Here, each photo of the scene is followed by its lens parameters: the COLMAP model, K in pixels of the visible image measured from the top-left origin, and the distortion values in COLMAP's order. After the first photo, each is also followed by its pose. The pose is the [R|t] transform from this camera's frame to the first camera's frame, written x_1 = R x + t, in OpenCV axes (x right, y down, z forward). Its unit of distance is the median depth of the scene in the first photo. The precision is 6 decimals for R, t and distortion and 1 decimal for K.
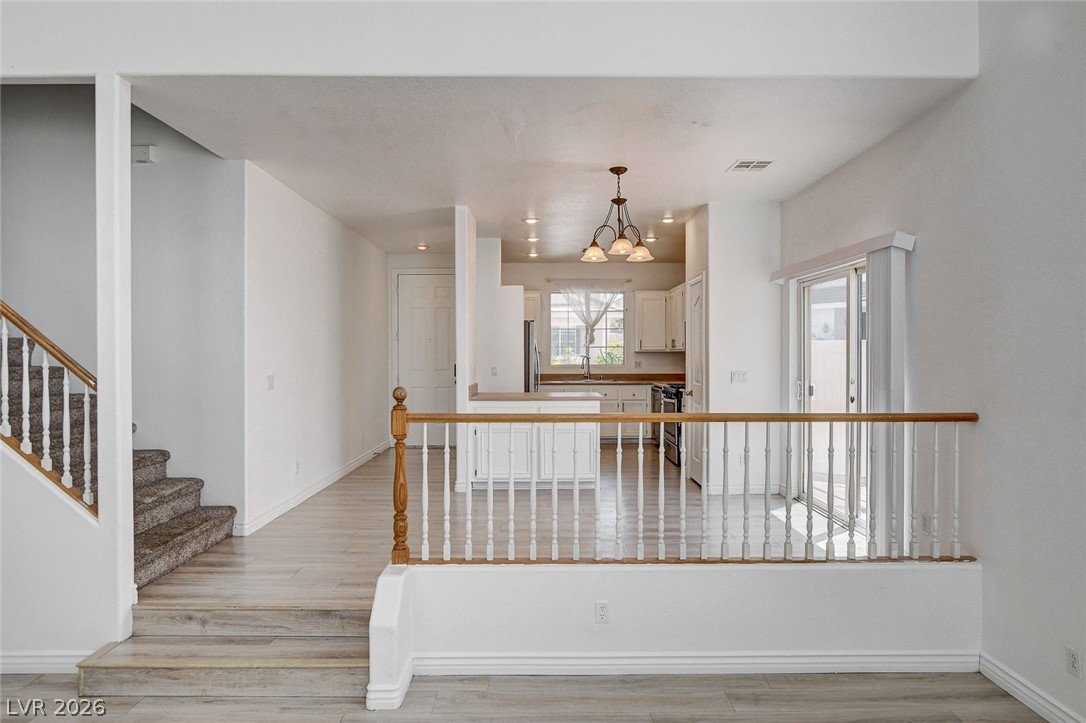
lens RADIAL K [[626.6, 0, 545.7], [0, 626.6, 358.1], [0, 0, 1]] dist [-0.013948, 0.001542]
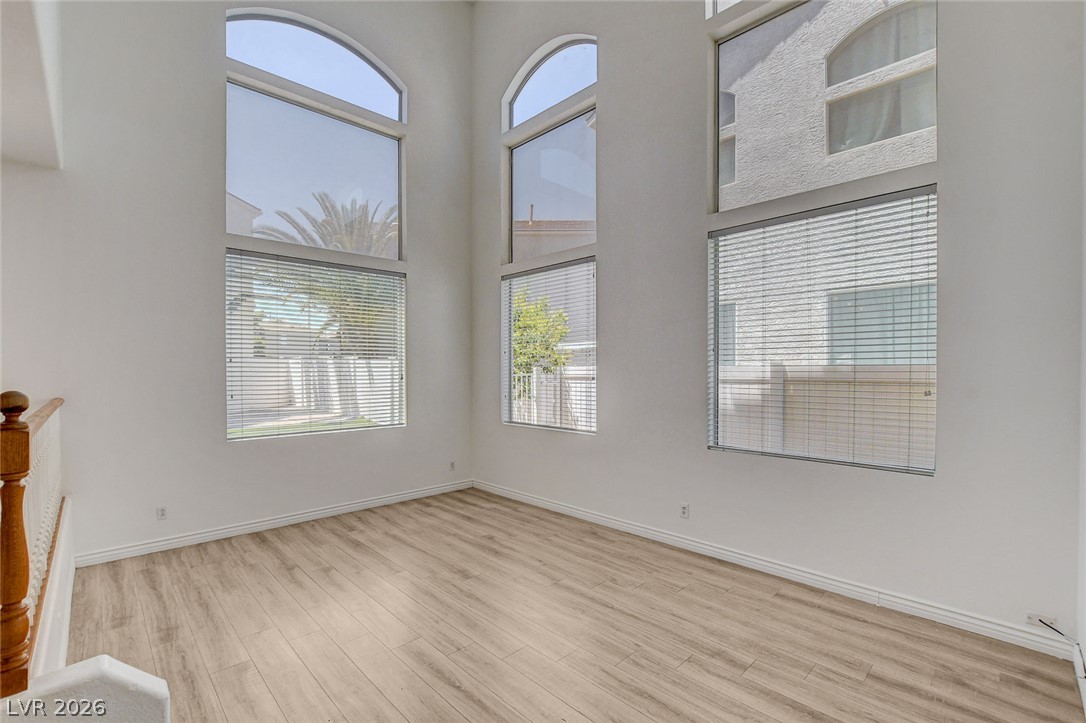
lens RADIAL K [[476.5, 0, 543.0], [0, 476.5, 373.2], [0, 0, 1]] dist [-0.020299, 0.000986]
pose [[-0.686439, -0.000203, 0.727187, -0.759354], [0.008420, 0.999931, 0.008228, 0.026487], [-0.727138, 0.011771, -0.686390, 0.795587]]
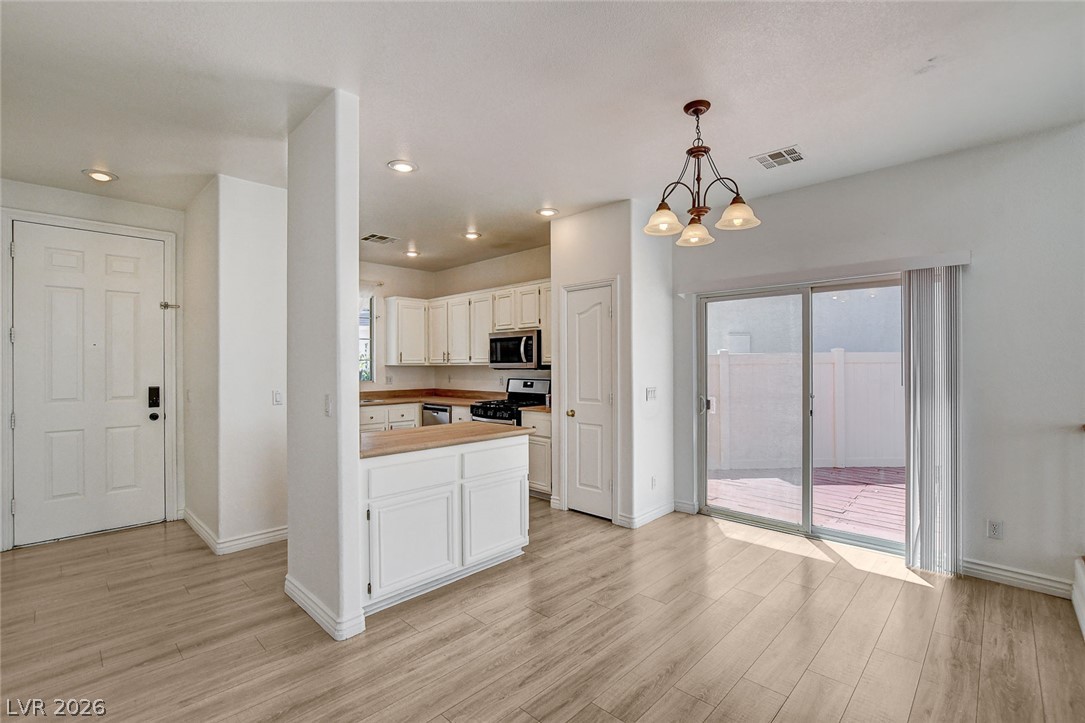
lens RADIAL K [[484.5, 0, 545.8], [0, 484.5, 366.2], [0, 0, 1]] dist [-0.026419, 0.000975]
pose [[0.696018, -0.001750, 0.718023, -0.488127], [0.005785, 0.999978, -0.003171, -0.014759], [-0.718002, 0.006361, 0.696012, 0.951845]]
